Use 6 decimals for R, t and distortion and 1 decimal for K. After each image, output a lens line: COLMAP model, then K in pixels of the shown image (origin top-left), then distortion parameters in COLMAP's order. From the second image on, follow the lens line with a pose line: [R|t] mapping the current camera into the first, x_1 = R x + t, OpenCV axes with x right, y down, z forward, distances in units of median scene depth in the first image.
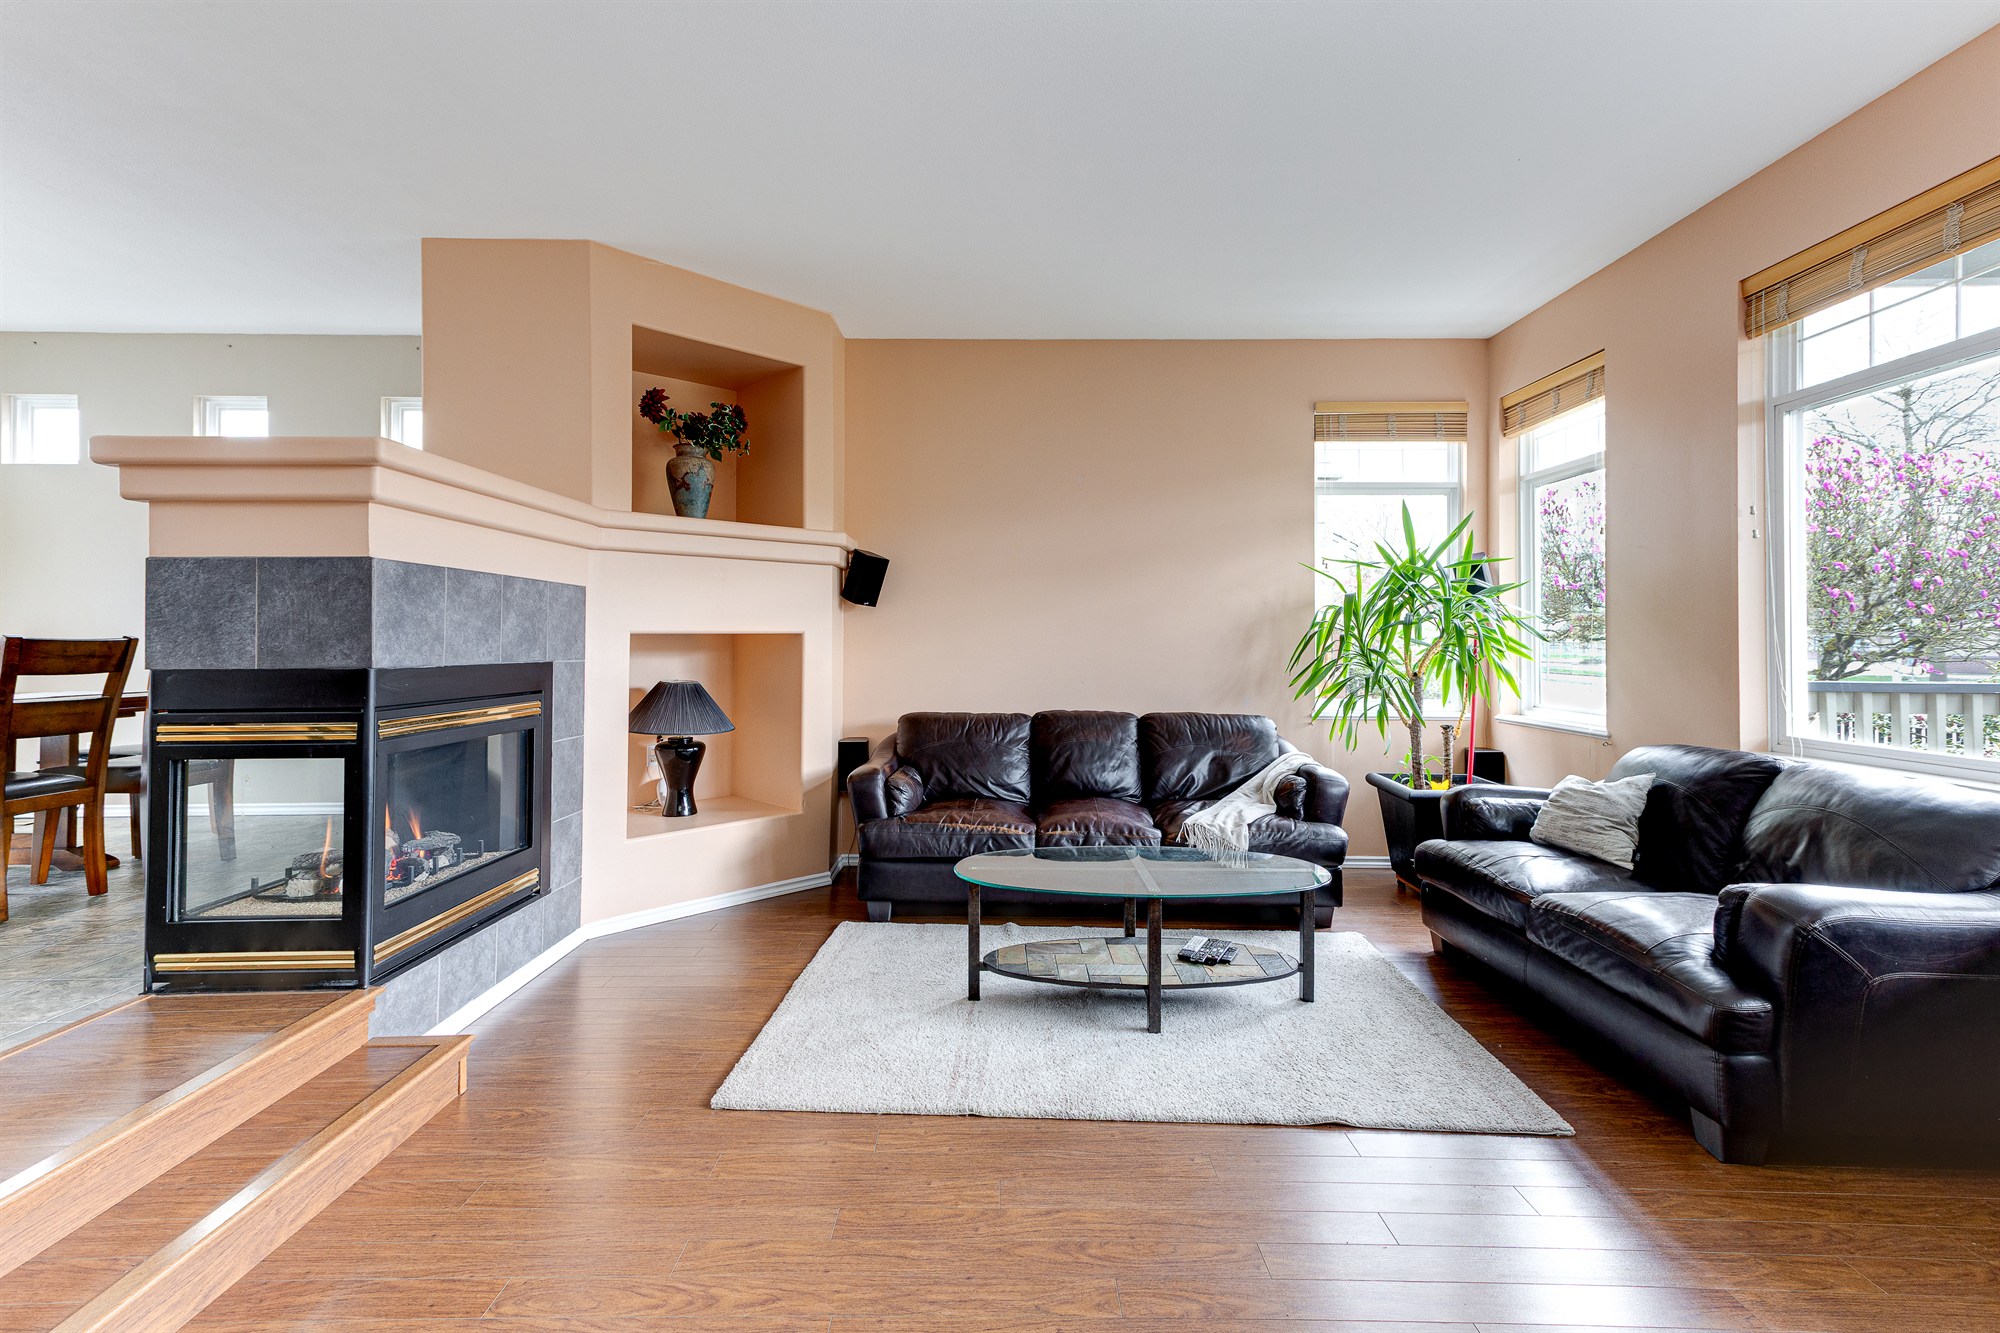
lens RADIAL K [[894.4, 0, 996.7], [0, 894.4, 628.5], [0, 0, 1]] dist [0.022265, 0.000290]
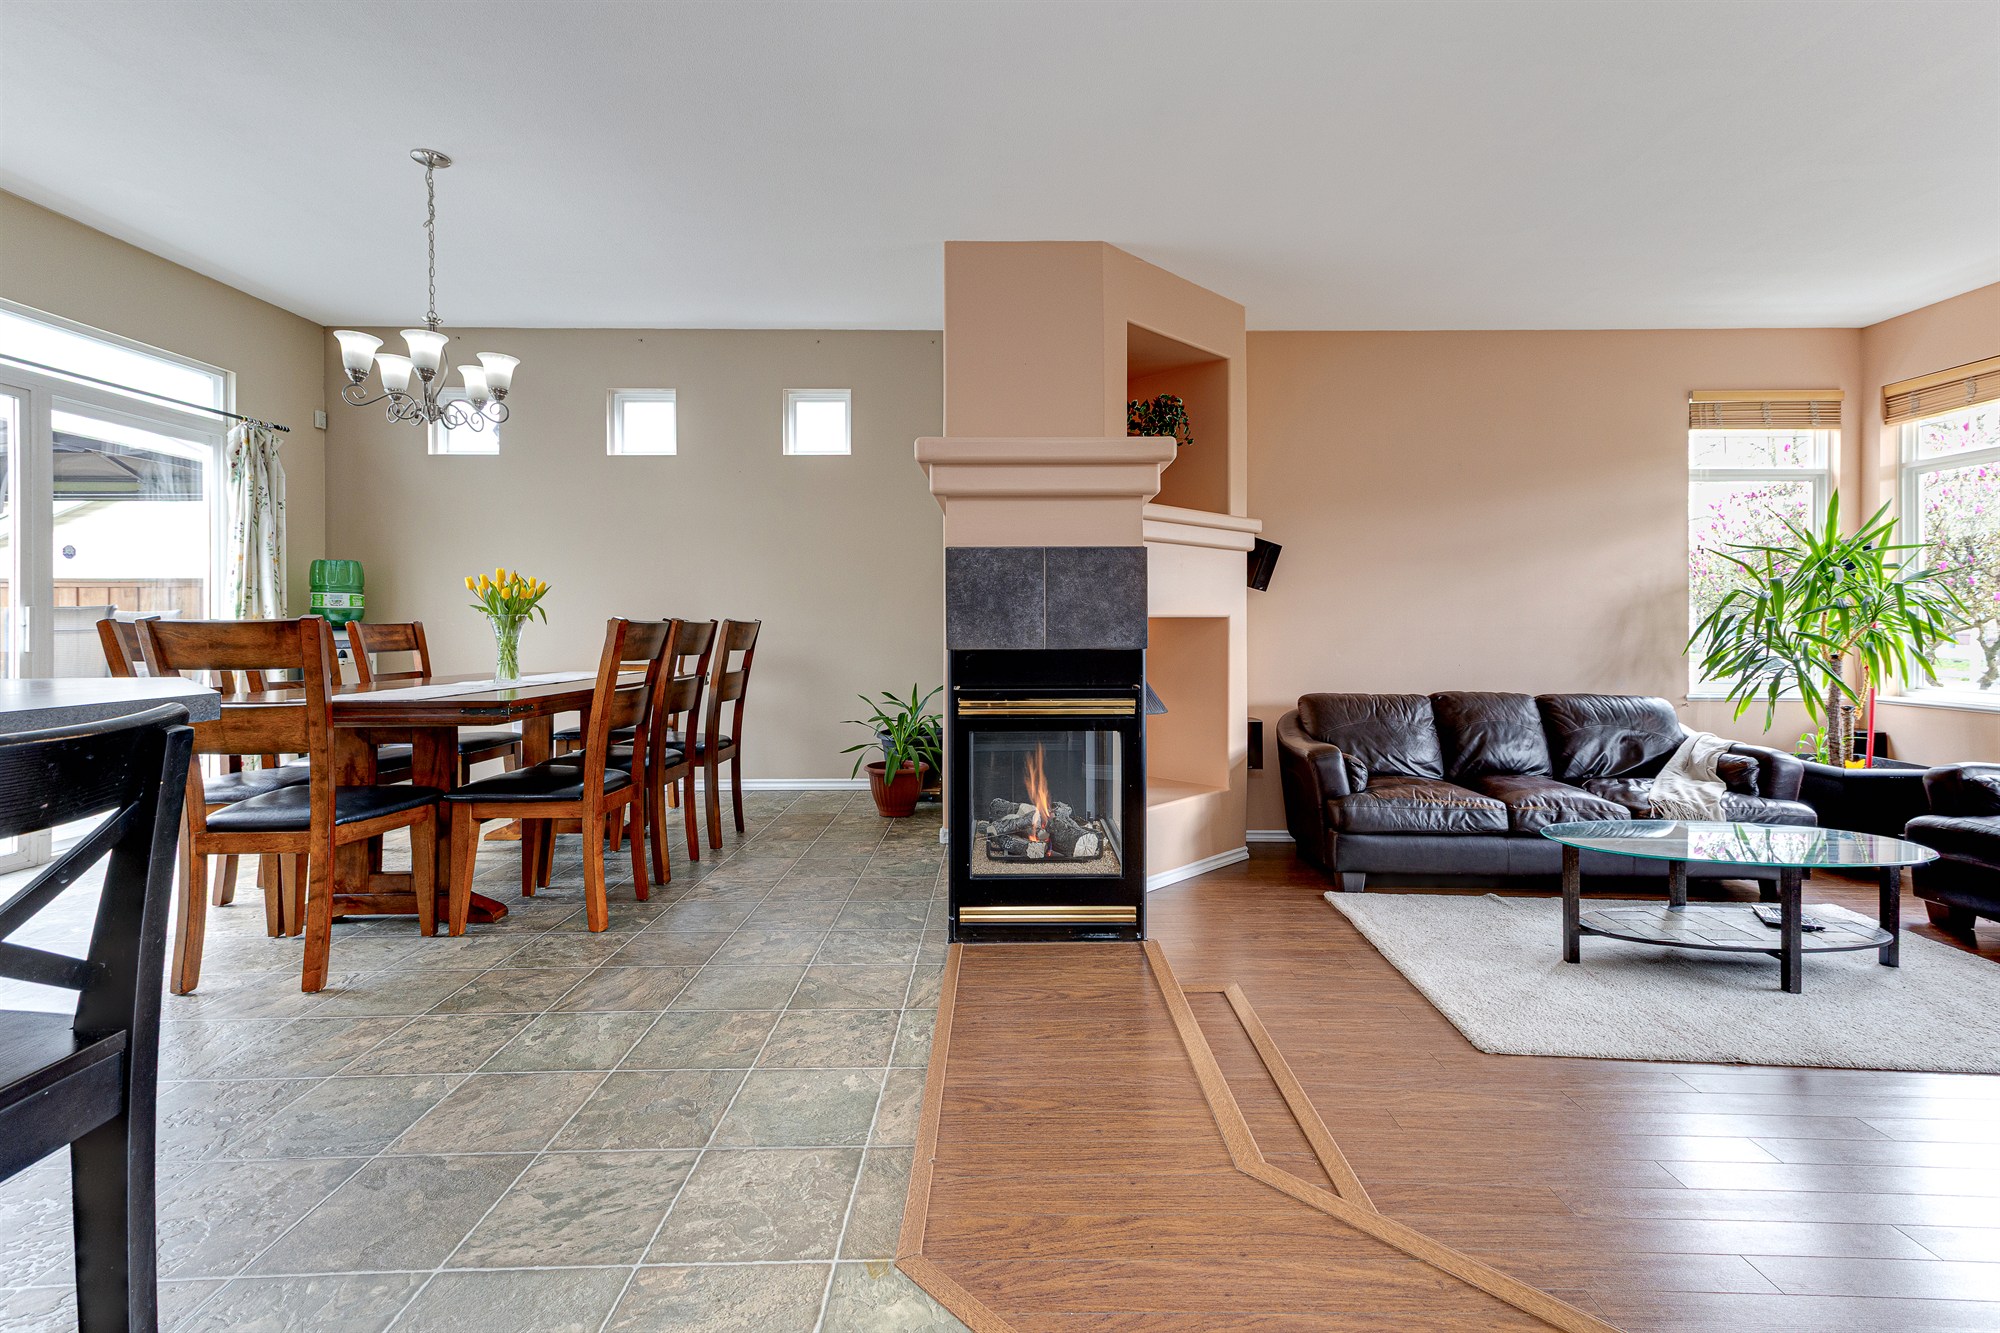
lens RADIAL K [[911.0, 0, 1002.7], [0, 911.0, 619.4], [0, 0, 1]] dist [0.023526, 0.000065]
pose [[0.999985, 0.000169, 0.005481, -0.496839], [-0.000214, 0.999967, 0.008167, -0.000377], [-0.005479, -0.008168, 0.999952, -0.058416]]
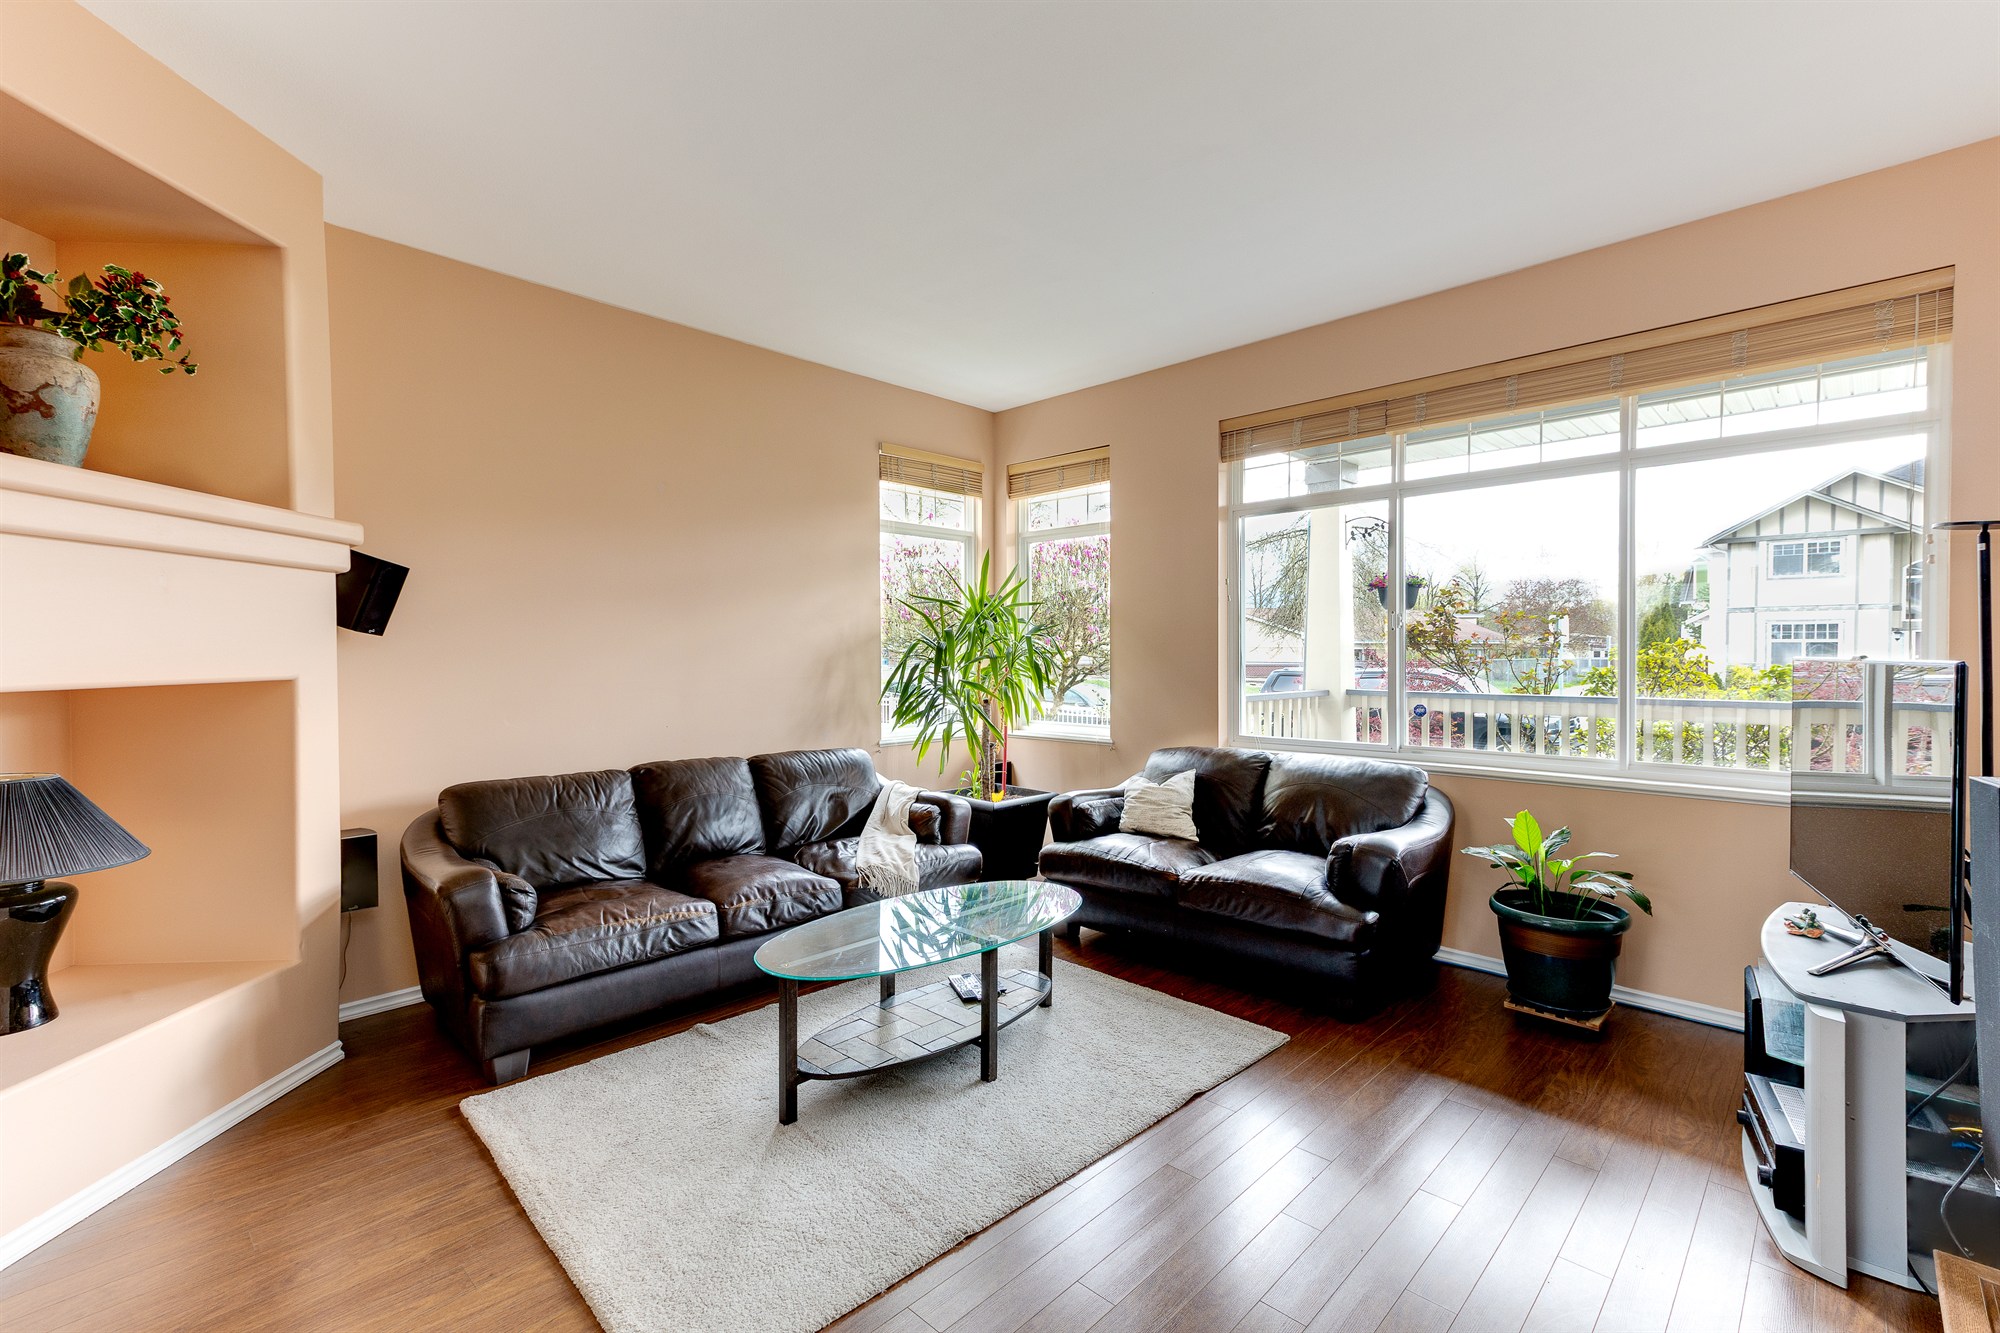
lens RADIAL K [[890.7, 0, 1000.0], [0, 890.7, 666.5], [0, 0, 1]] dist [0.001715, 0.023415]
pose [[0.692084, -0.015130, 0.721659, -0.339501], [-0.003970, 0.999685, 0.024767, -0.021433], [-0.721806, -0.020006, 0.691806, 0.207597]]
